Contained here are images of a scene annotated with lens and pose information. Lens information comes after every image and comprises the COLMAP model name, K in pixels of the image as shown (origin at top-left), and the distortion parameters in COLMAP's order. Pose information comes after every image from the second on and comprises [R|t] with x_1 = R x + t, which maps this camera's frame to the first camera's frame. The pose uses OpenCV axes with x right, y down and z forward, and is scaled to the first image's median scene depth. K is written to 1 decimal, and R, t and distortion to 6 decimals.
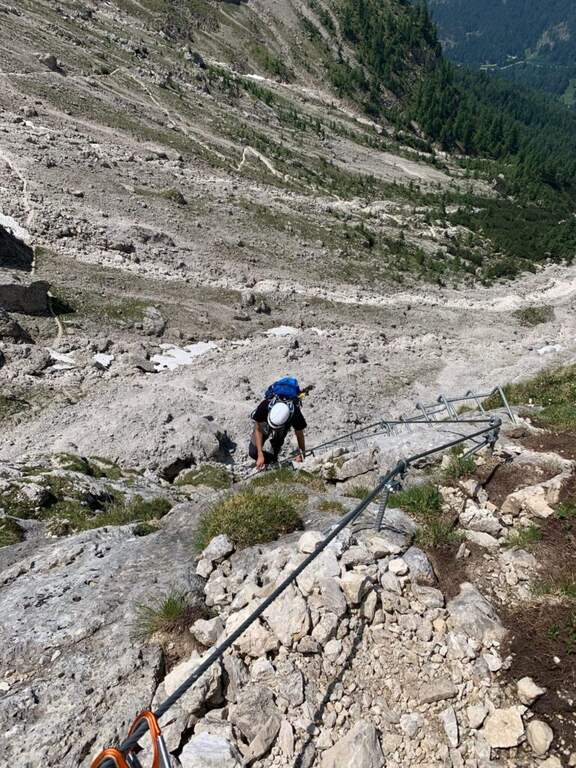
lens RADIAL K [[578.0, 0, 279.8], [0, 578.0, 371.3], [0, 0, 1]] dist [-0.002486, -0.001256]
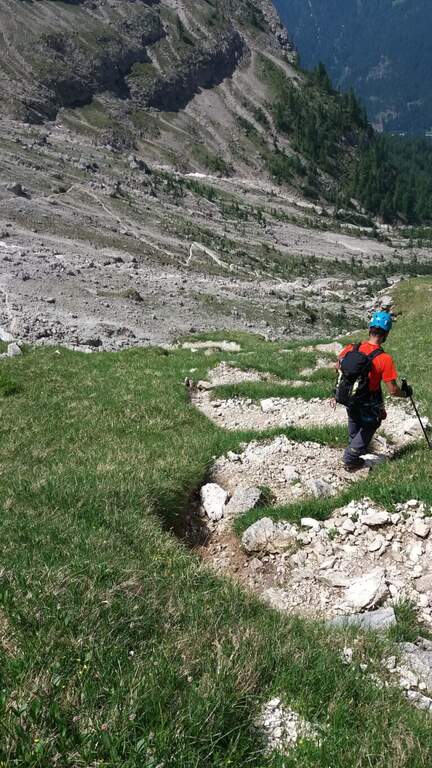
lens RADIAL K [[611.2, 0, 209.0], [0, 611.2, 395.6], [0, 0, 1]] dist [-0.000804, -0.039699]
pose [[0.995081, -0.081813, -0.055869, 0.011716], [0.075435, 0.991280, -0.108045, 0.020871], [0.064221, 0.103299, 0.992575, -0.094471]]
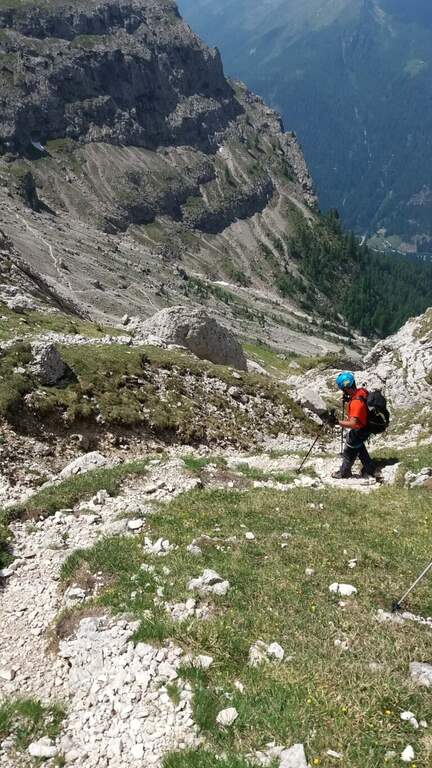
lens RADIAL K [[611.2, 0, 218.6], [0, 611.2, 382.1], [0, 0, 1]] dist [-0.000804, -0.039699]
pose [[0.995922, 0.044354, -0.078562, 0.100763], [-0.063583, 0.962855, -0.262427, 0.162830], [0.064004, 0.266352, 0.961748, -0.508322]]
